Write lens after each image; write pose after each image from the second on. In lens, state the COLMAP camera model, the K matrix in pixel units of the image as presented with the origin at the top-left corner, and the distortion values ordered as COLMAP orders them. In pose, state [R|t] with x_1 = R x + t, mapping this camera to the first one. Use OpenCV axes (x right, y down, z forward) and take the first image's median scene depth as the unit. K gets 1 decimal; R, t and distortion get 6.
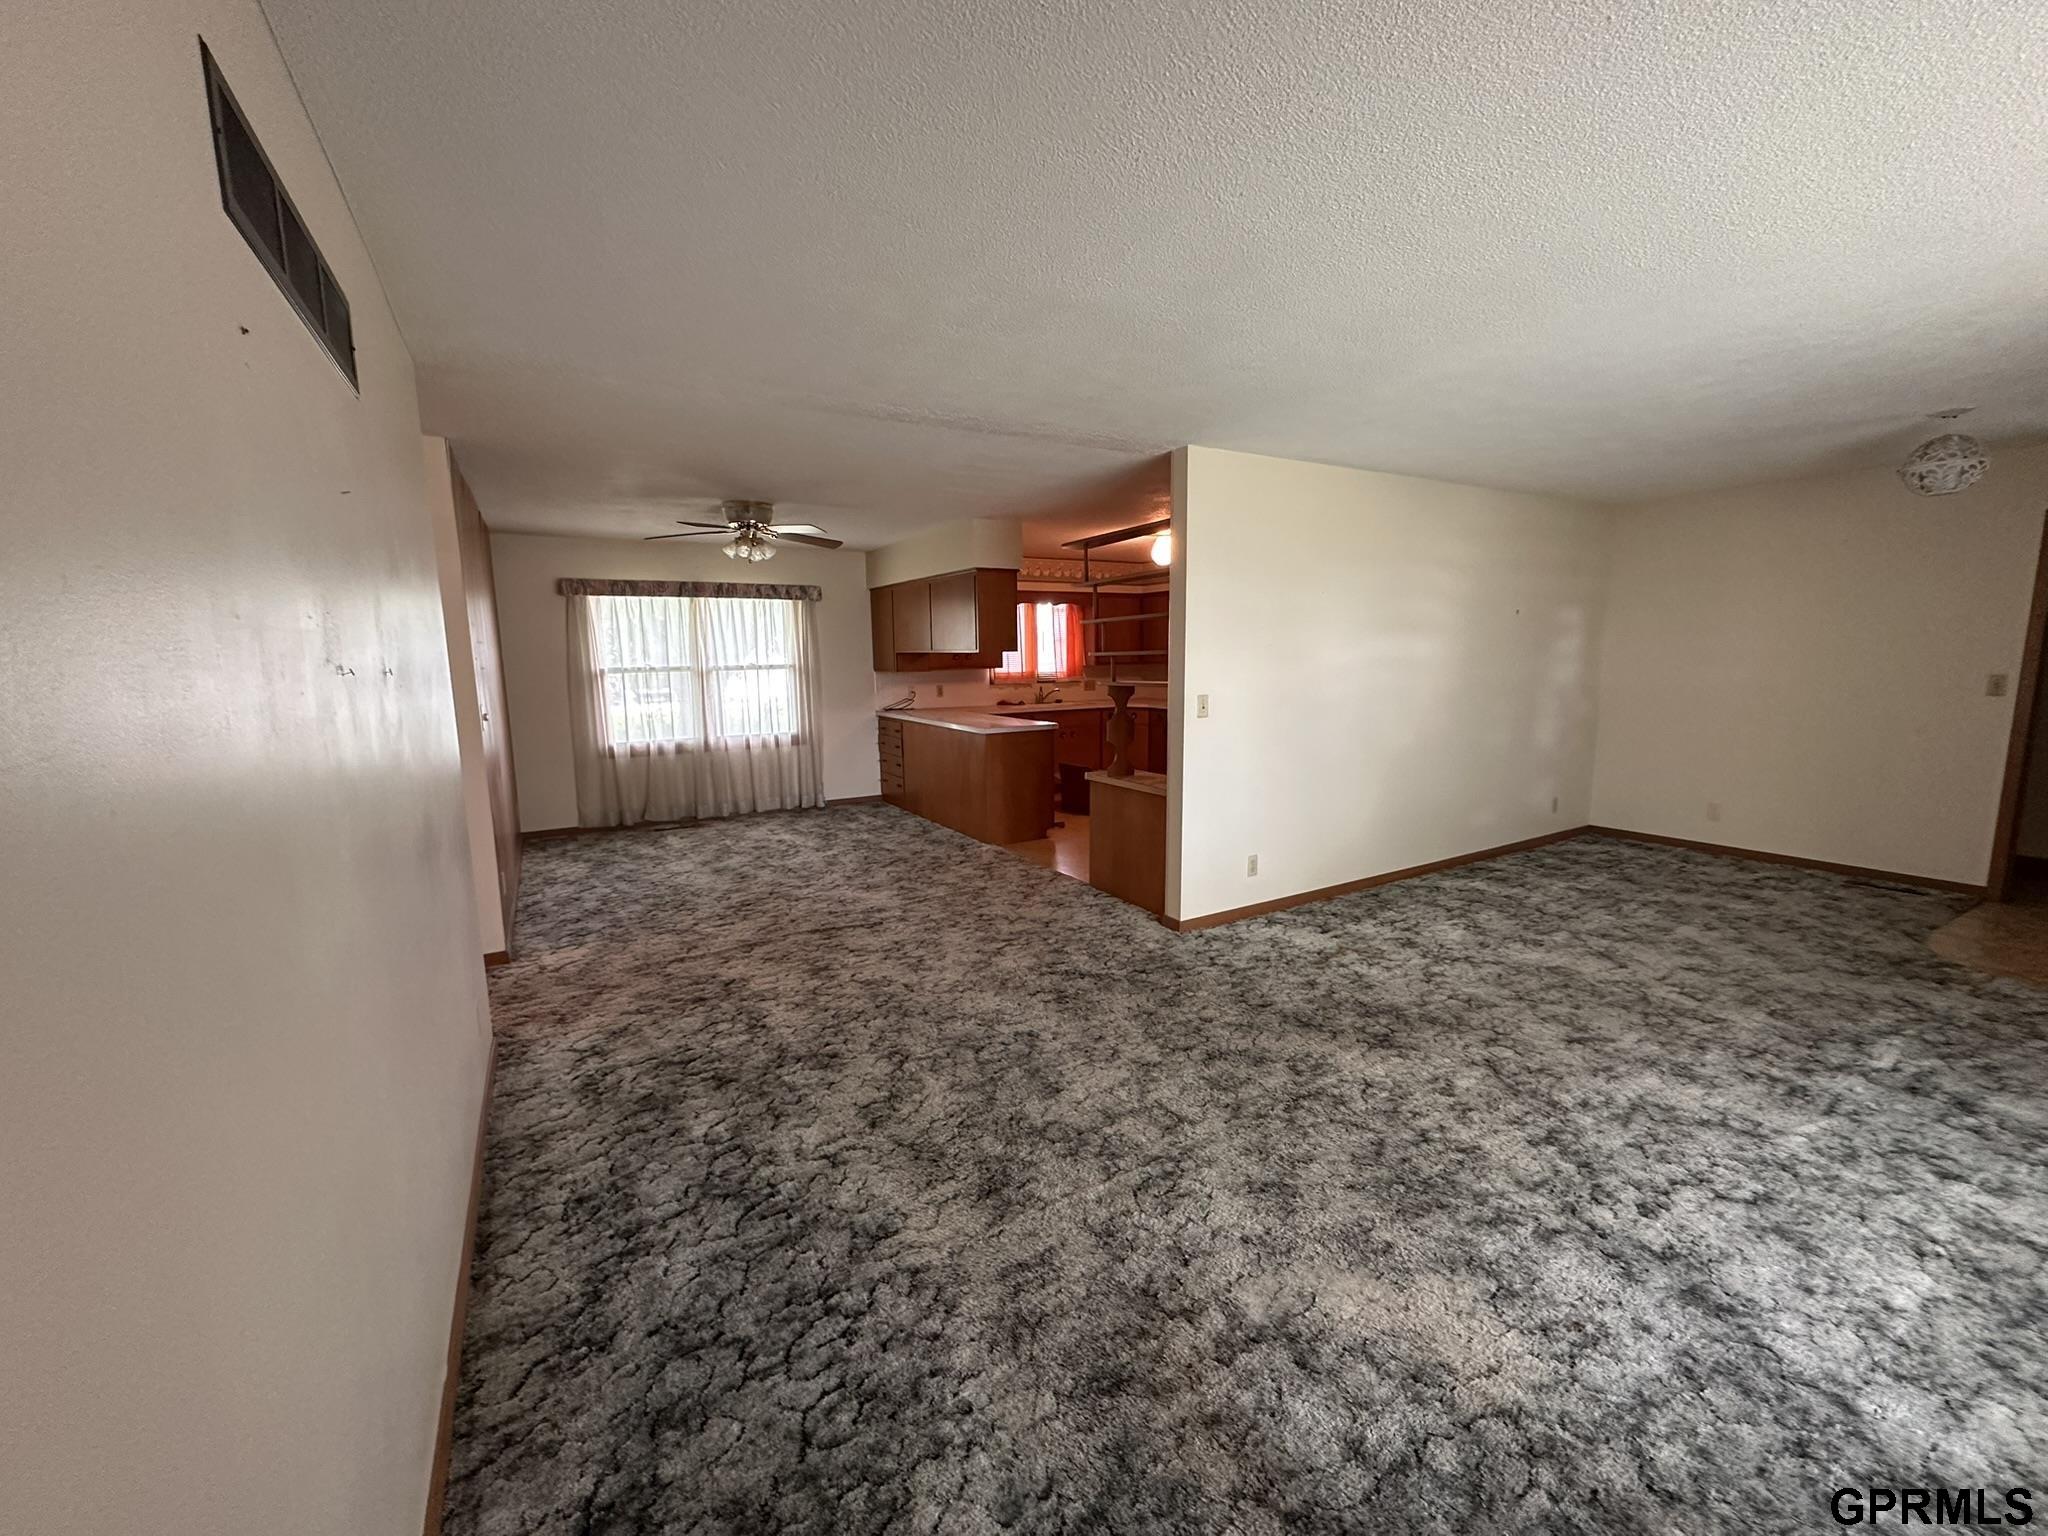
lens RADIAL K [[812.9, 0, 1020.0], [0, 812.9, 772.4], [0, 0, 1]] dist [-0.002375, 0.000500]
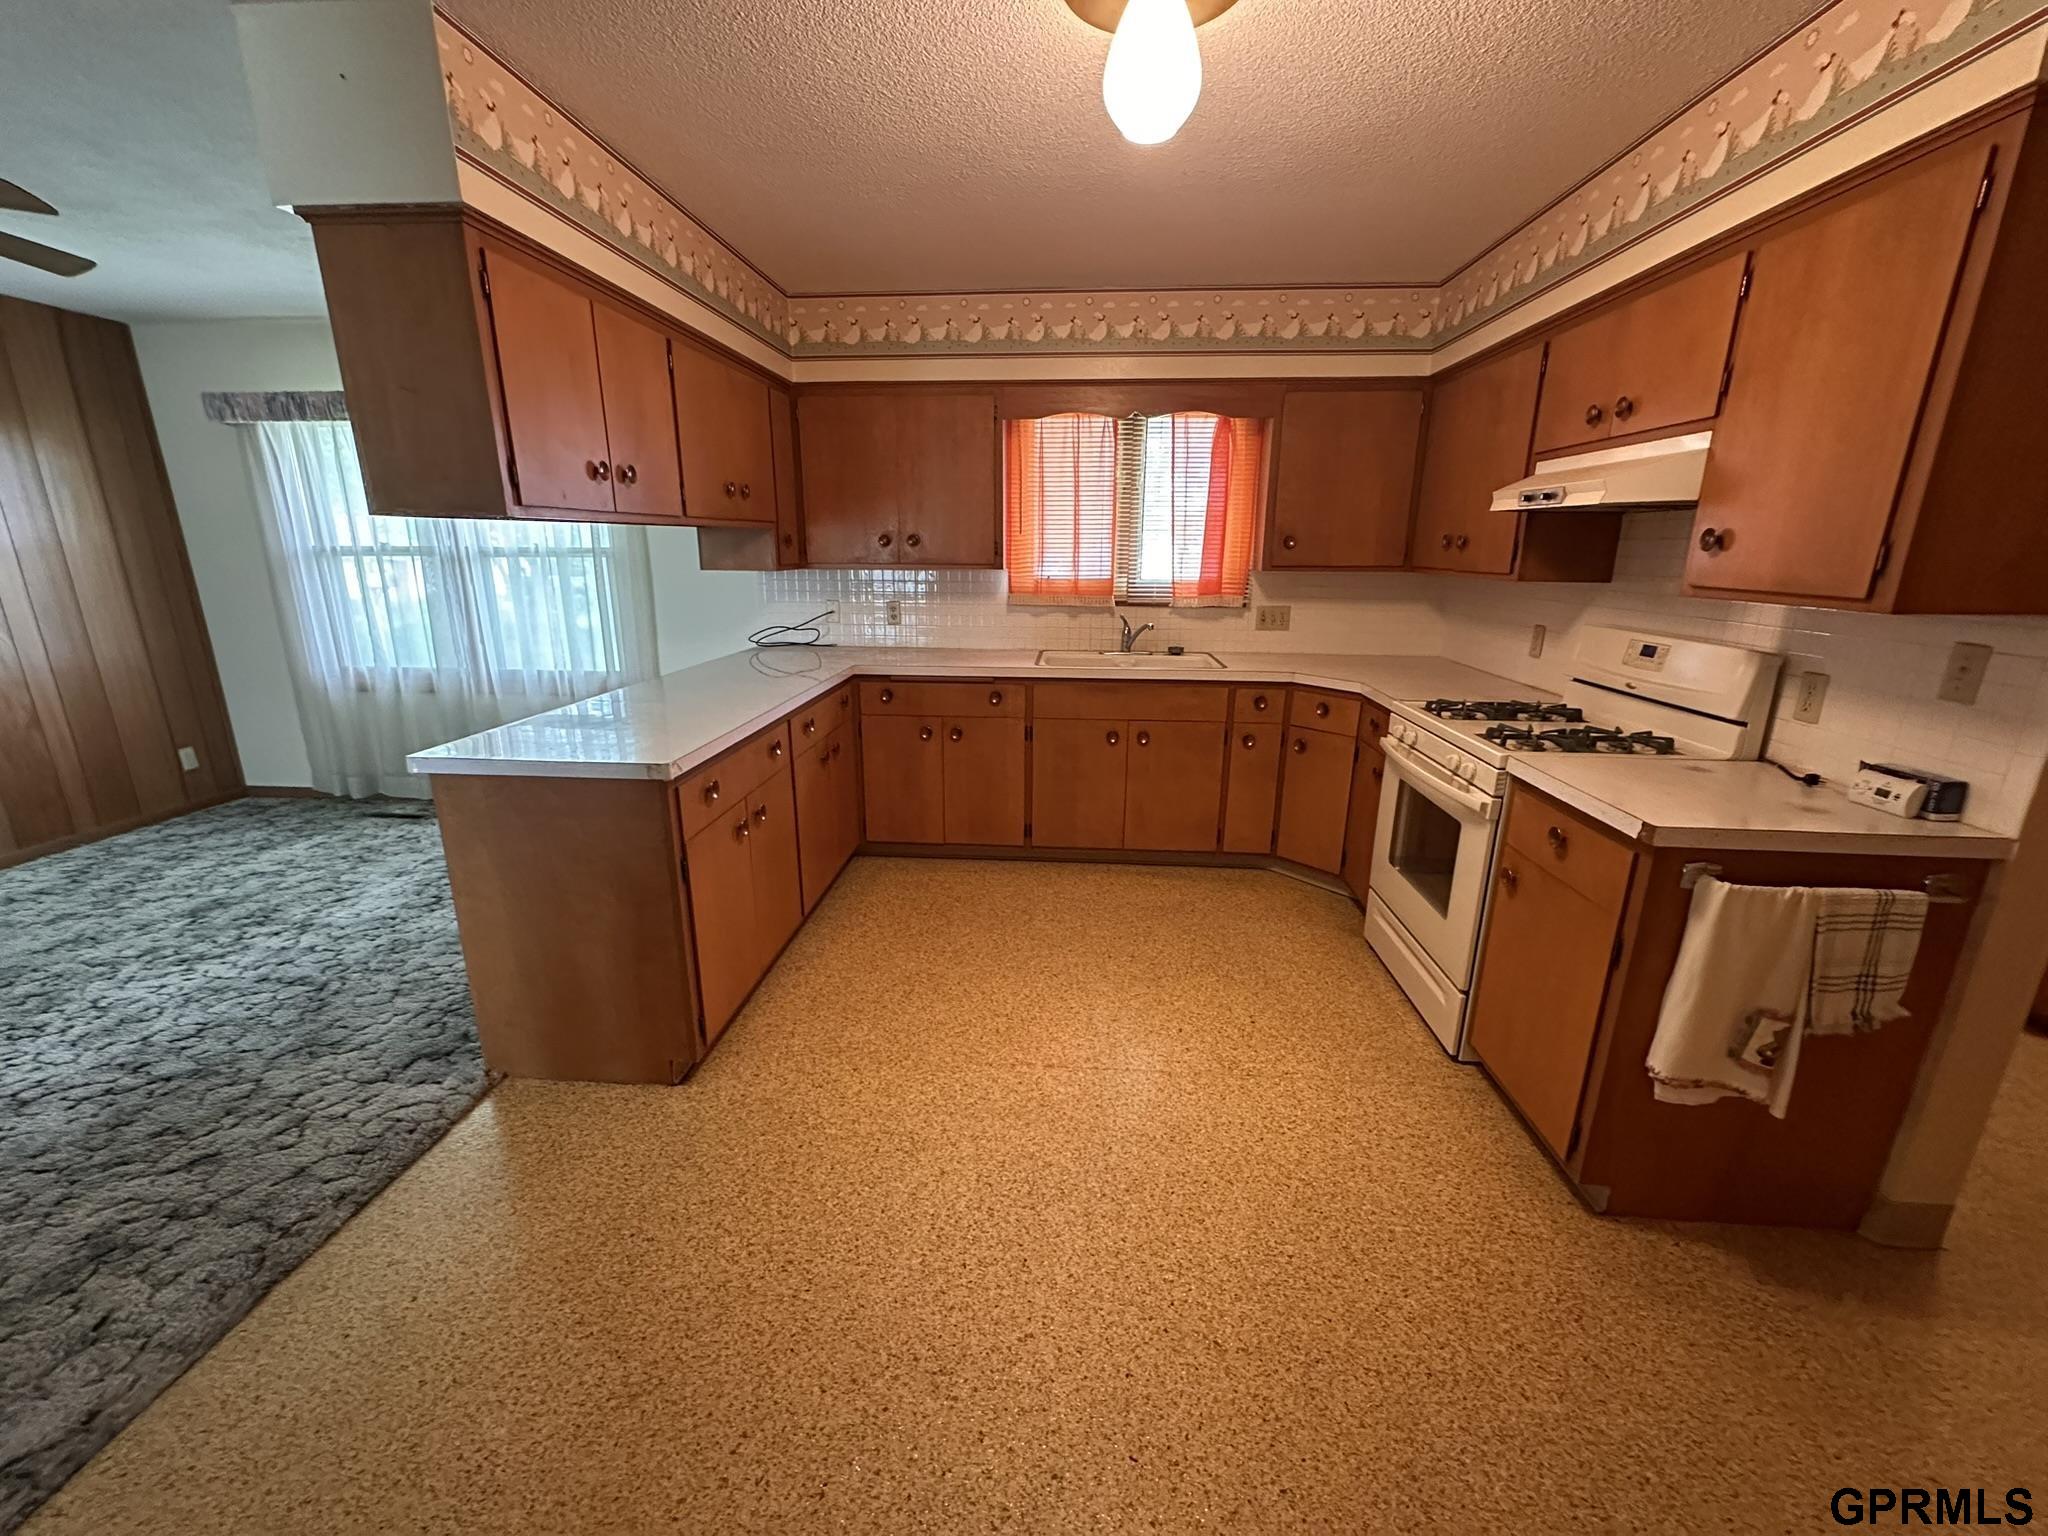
lens RADIAL K [[812.9, 0, 1018.8], [0, 812.9, 769.3], [0, 0, 1]] dist [-0.002375, 0.000500]
pose [[0.823039, 0.169753, -0.542025, 0.541392], [-0.100497, 0.982761, 0.155184, -0.201416], [0.559024, -0.073251, 0.825910, 1.397860]]
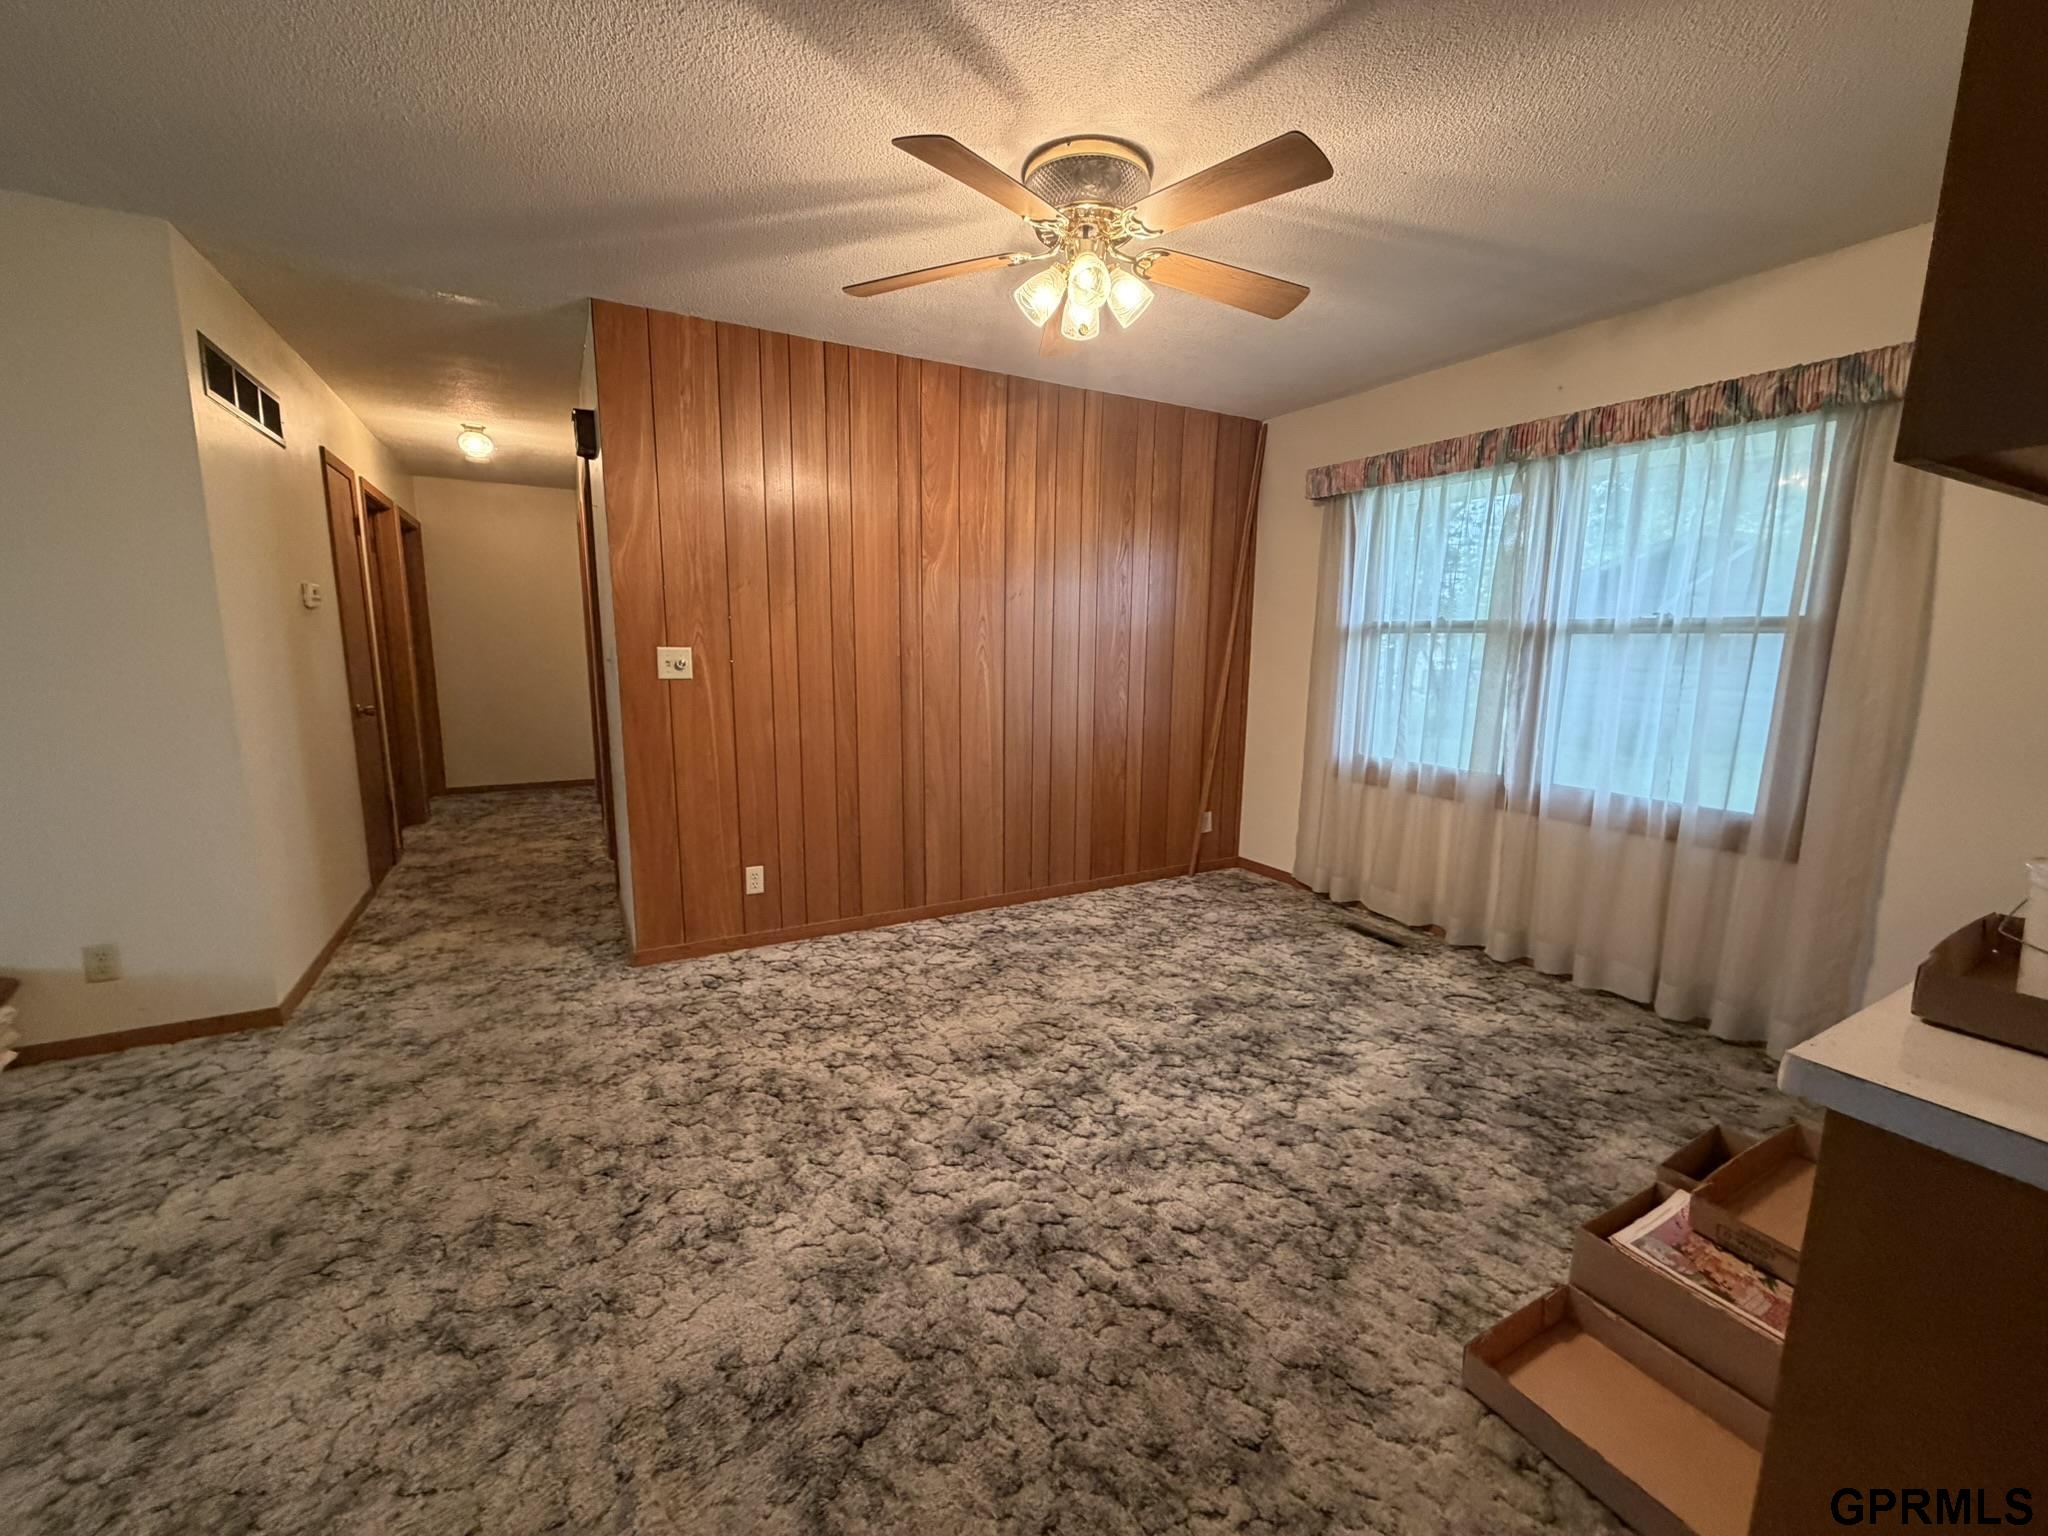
lens RADIAL K [[821.2, 0, 1025.2], [0, 821.2, 768.7], [0, 0, 1]] dist [0.002011, -0.000784]
pose [[-0.016015, 0.175781, -0.984299, 0.134735], [-0.157896, 0.971629, 0.176087, -0.167499], [0.987326, 0.158237, 0.012194, 1.398450]]
